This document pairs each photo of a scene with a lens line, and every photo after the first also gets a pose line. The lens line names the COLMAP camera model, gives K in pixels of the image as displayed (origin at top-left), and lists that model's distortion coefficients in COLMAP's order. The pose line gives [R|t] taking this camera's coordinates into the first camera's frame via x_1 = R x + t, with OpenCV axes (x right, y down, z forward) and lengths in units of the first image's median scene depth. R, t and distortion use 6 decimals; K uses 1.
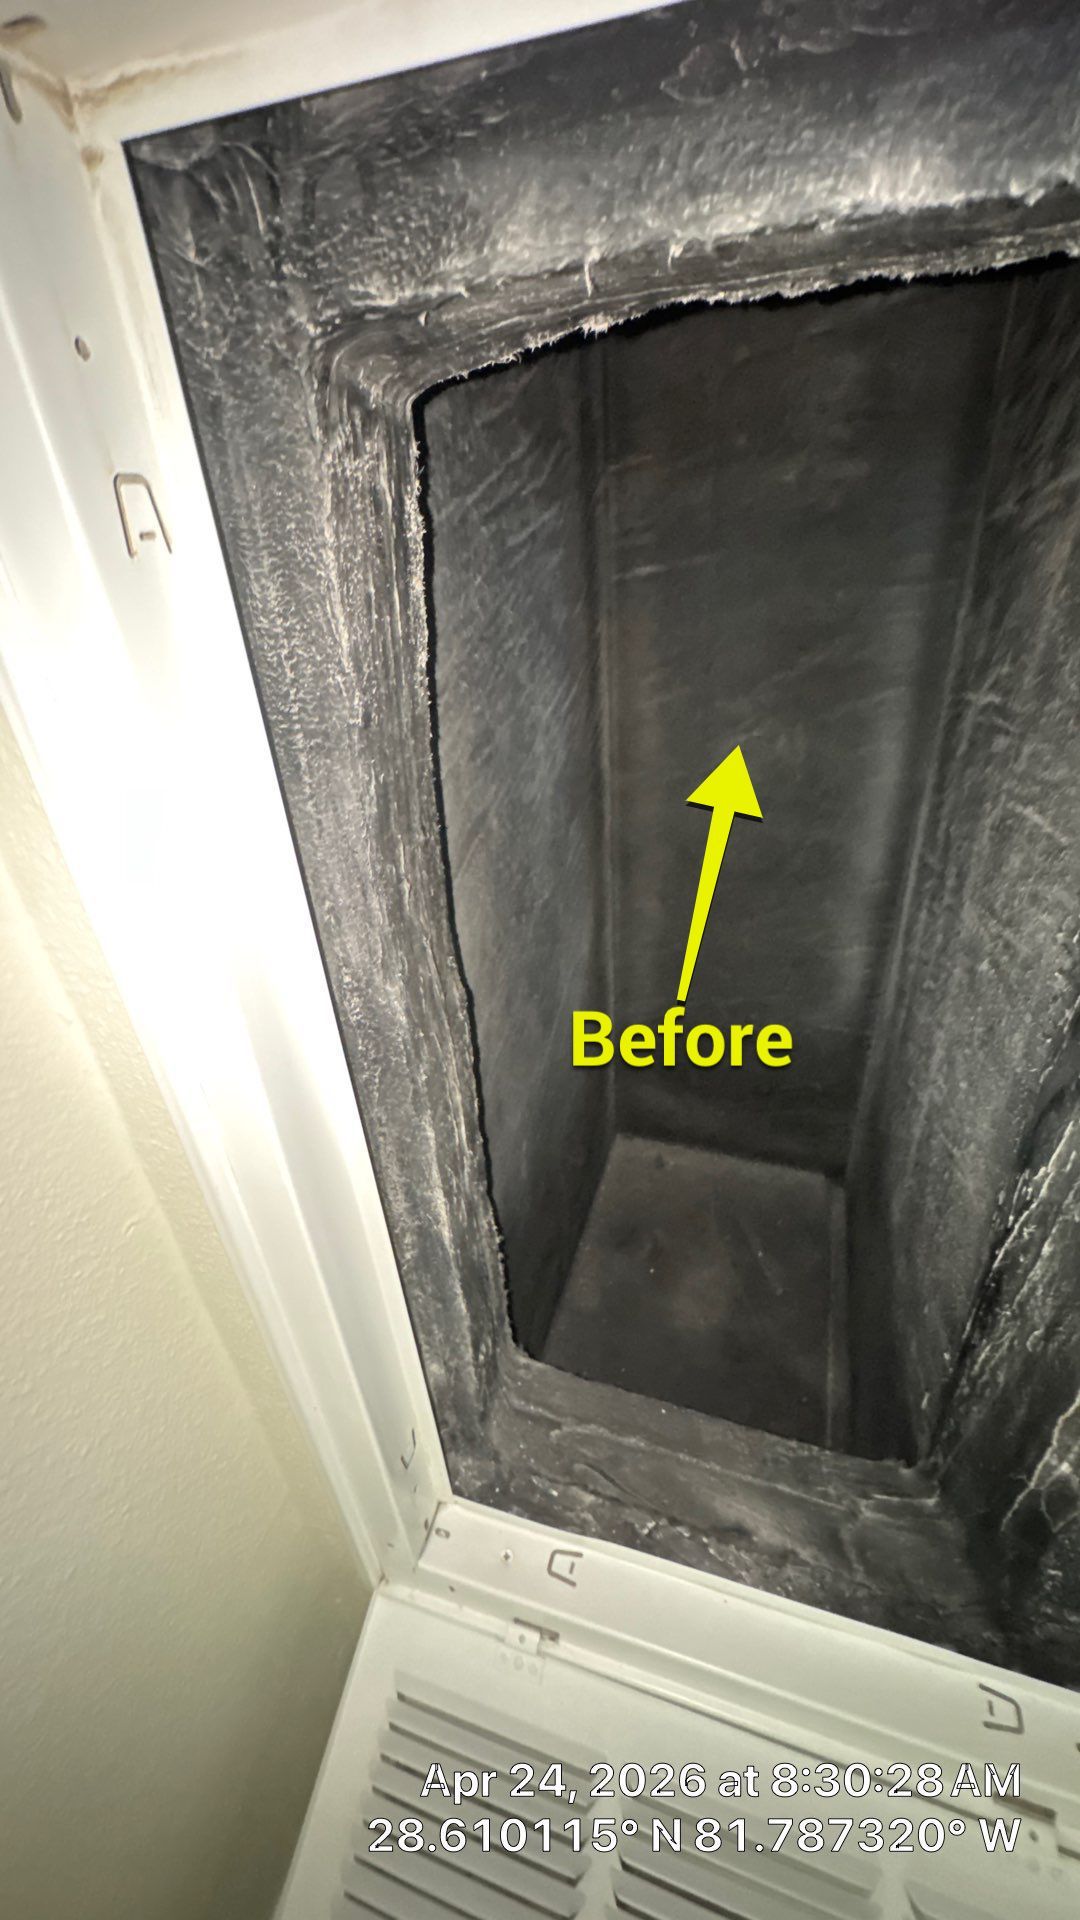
lens RADIAL K [[765.7, 0, 543.5], [0, 765.7, 958.0], [0, 0, 1]] dist [-0.002387, 0.000130]
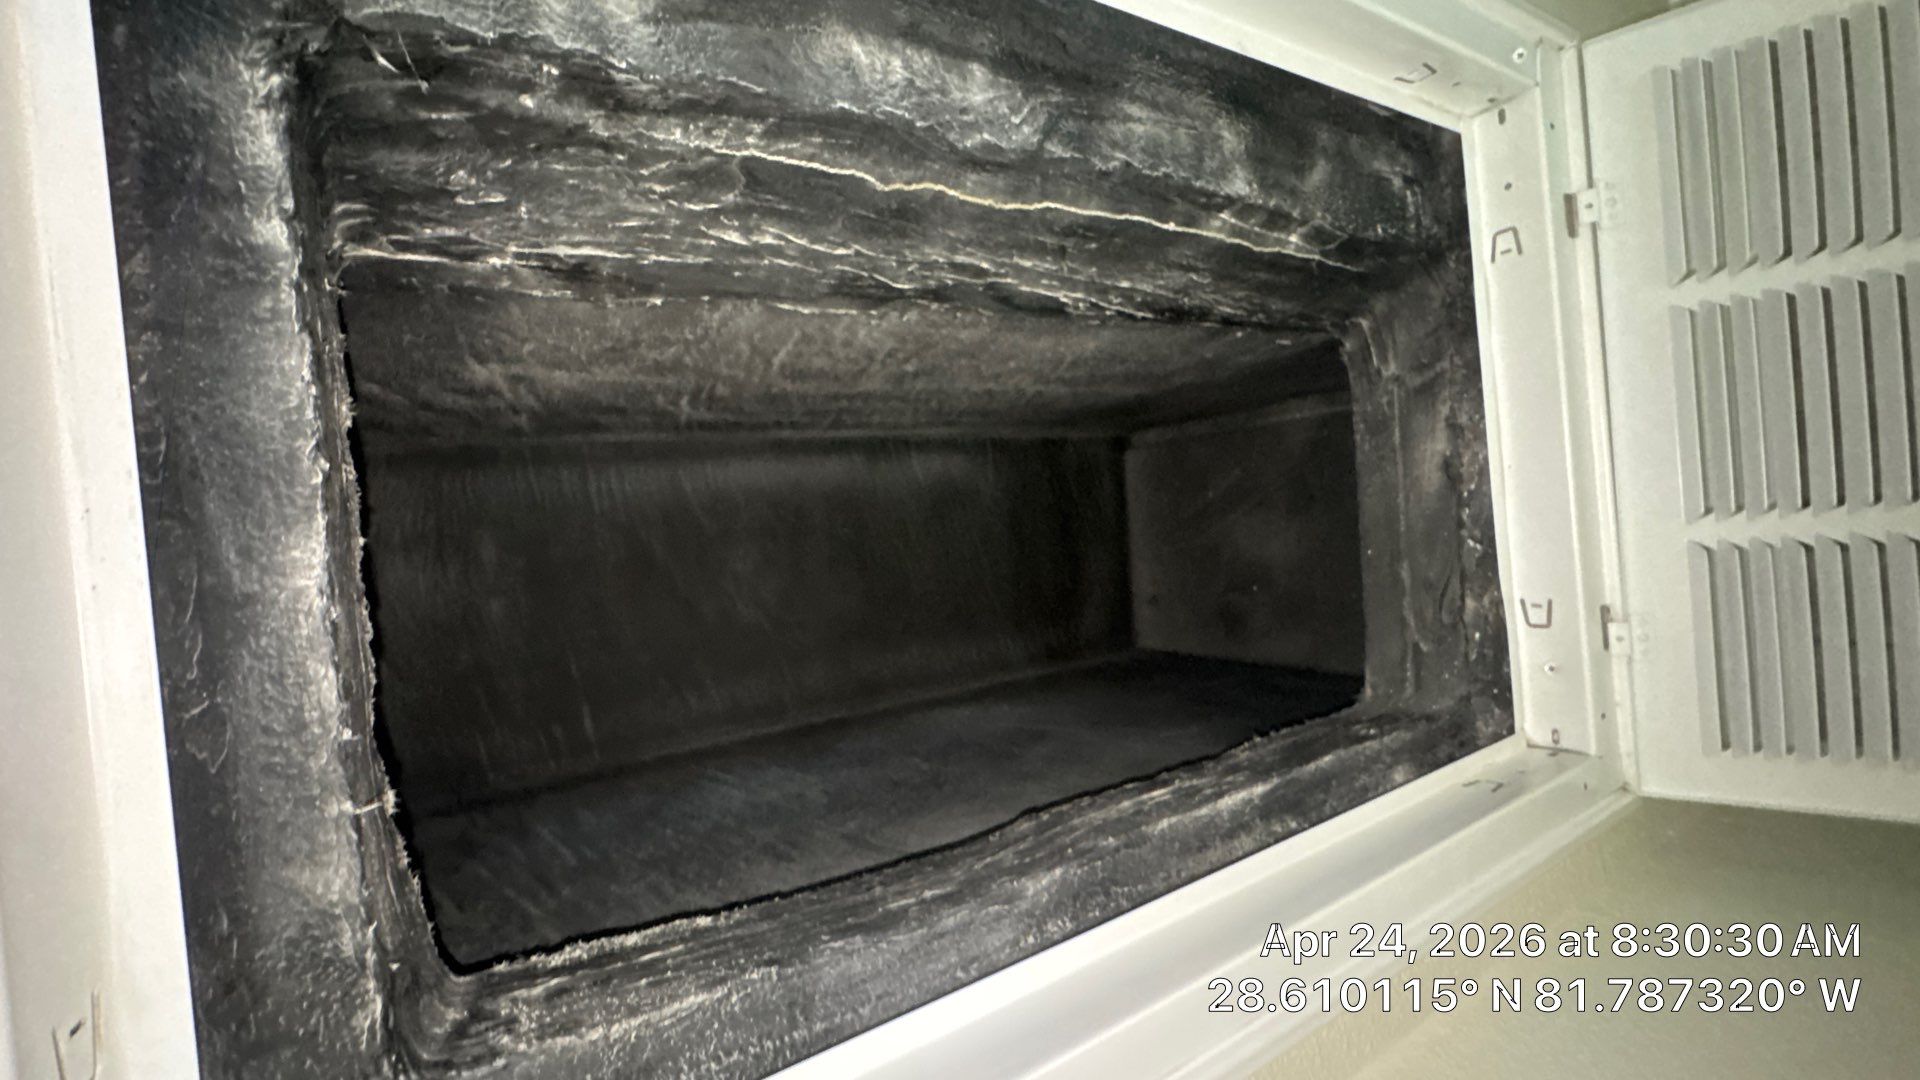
lens RADIAL K [[769.2, 0, 959.2], [0, 769.2, 541.5], [0, 0, 1]] dist [-0.002768, -0.000461]
pose [[-0.188371, -0.943237, 0.273533, -0.027092], [0.981527, -0.190306, 0.019698, 0.015839], [0.033475, 0.272191, 0.961661, -0.103428]]
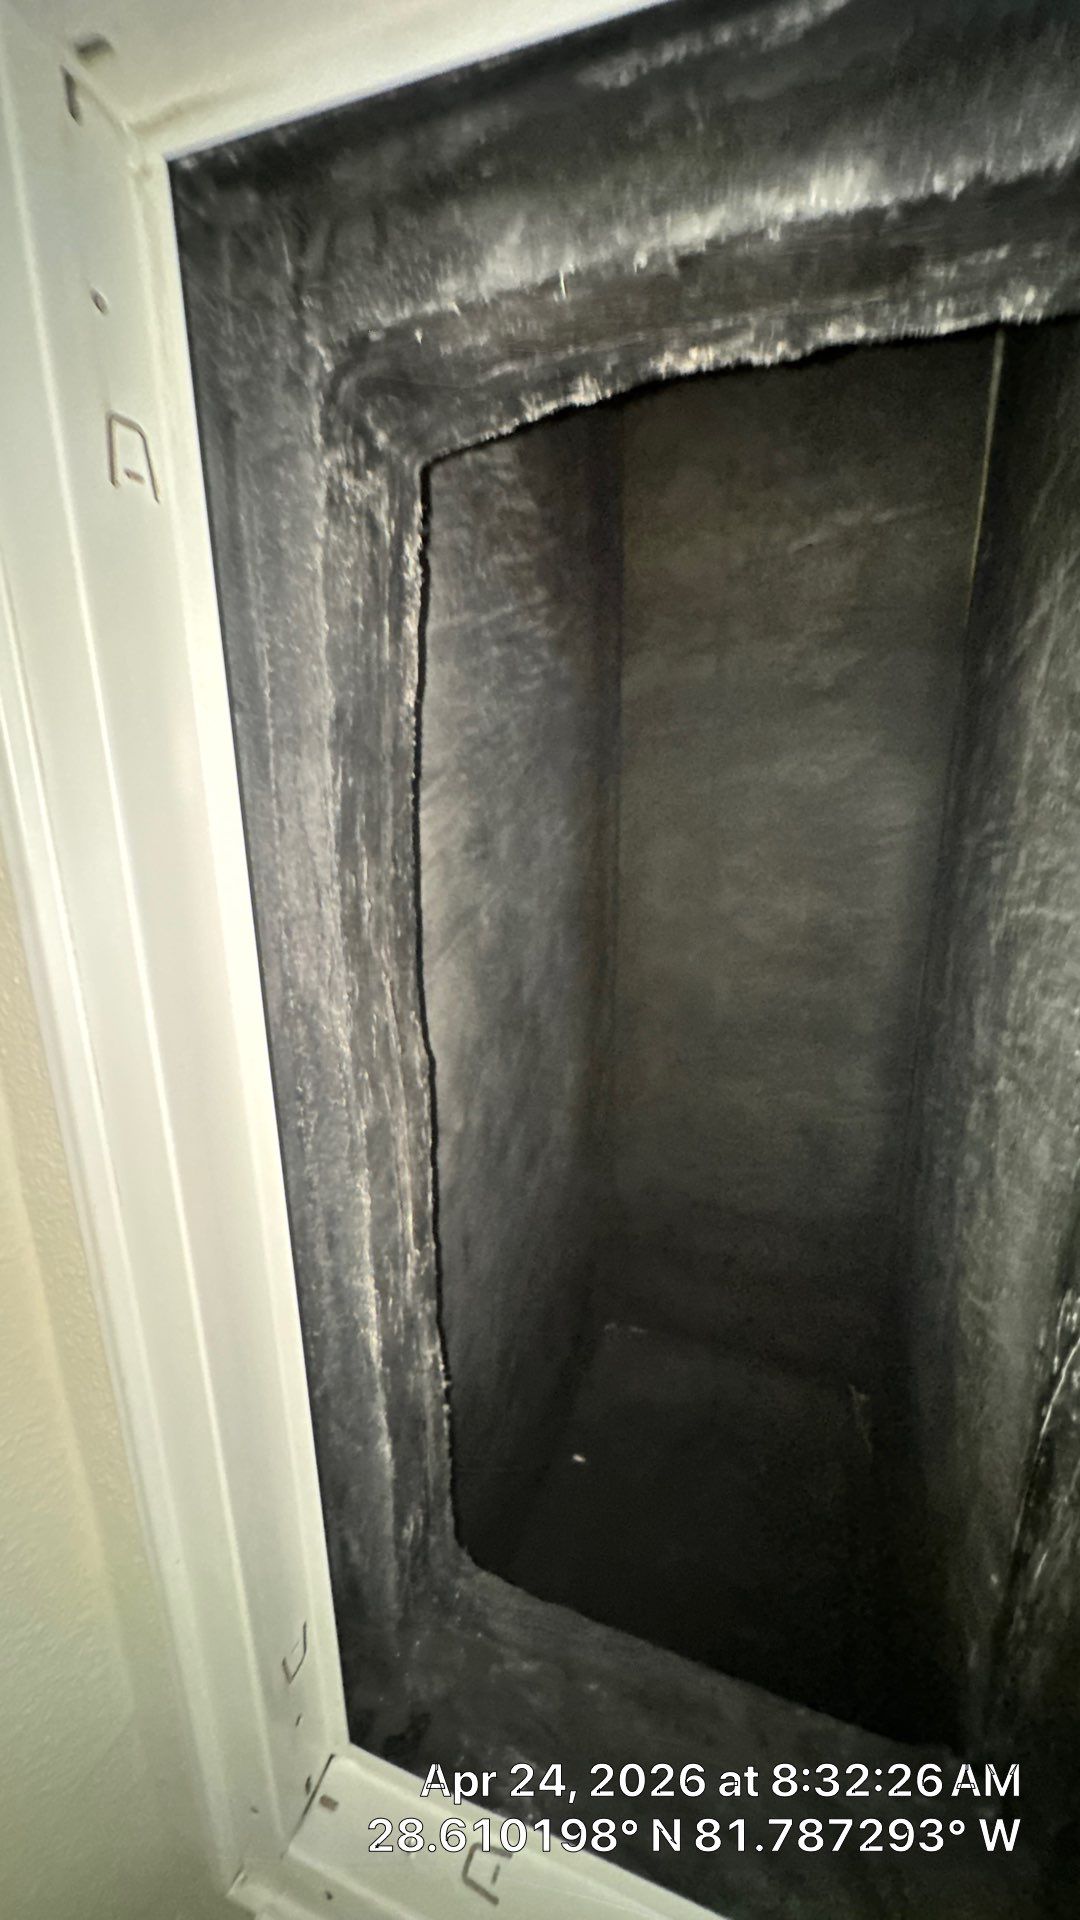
lens RADIAL K [[769.2, 0, 543.1], [0, 769.2, 957.5], [0, 0, 1]] dist [-0.002768, -0.000461]
pose [[0.997672, 0.061584, -0.029282, 0.072578], [-0.067062, 0.963905, -0.257663, 0.205055], [0.012357, 0.259027, 0.965791, 0.103183]]
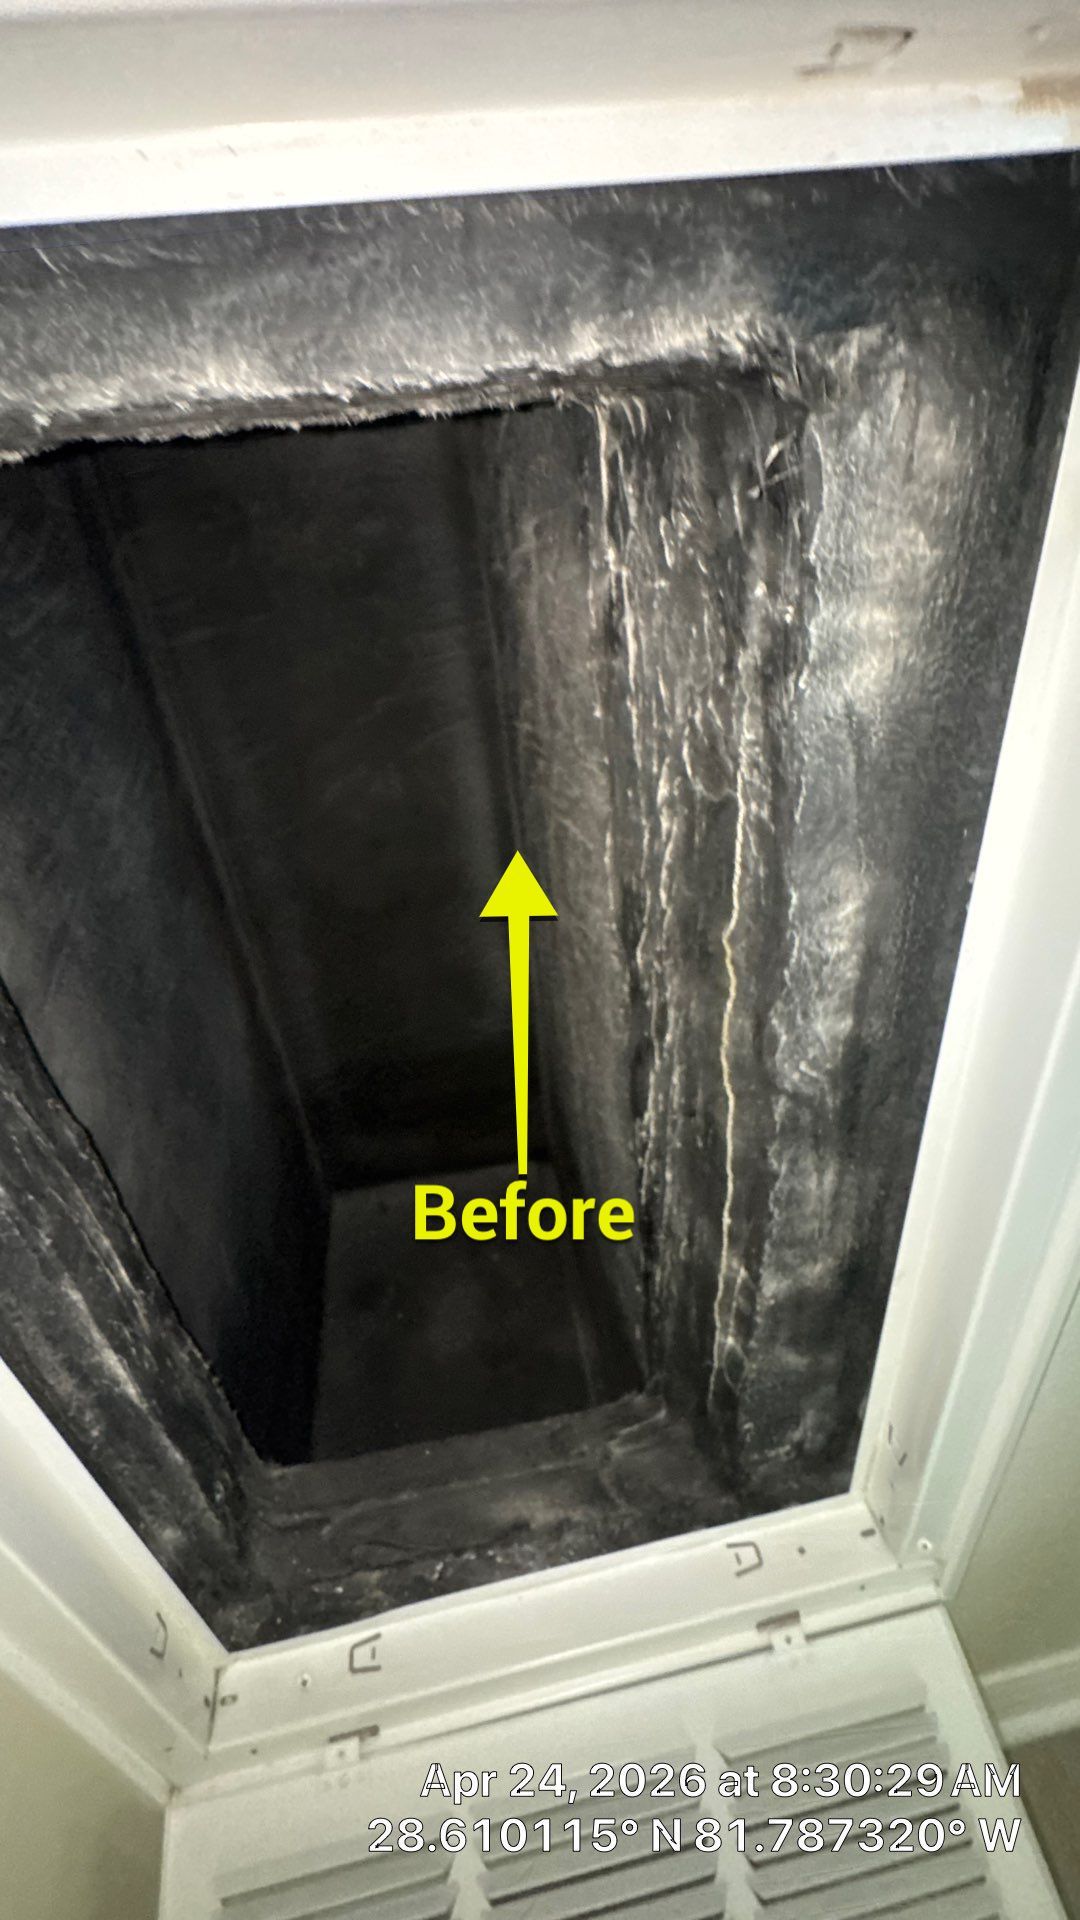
lens RADIAL K [[772.4, 0, 535.9], [0, 772.4, 958.5], [0, 0, 1]] dist [-0.003780, 0.000035]
pose [[0.890012, -0.253430, 0.379015, 0.107967], [0.266122, 0.963742, 0.019496, -0.034060], [-0.370214, 0.083513, 0.925185, -0.091894]]
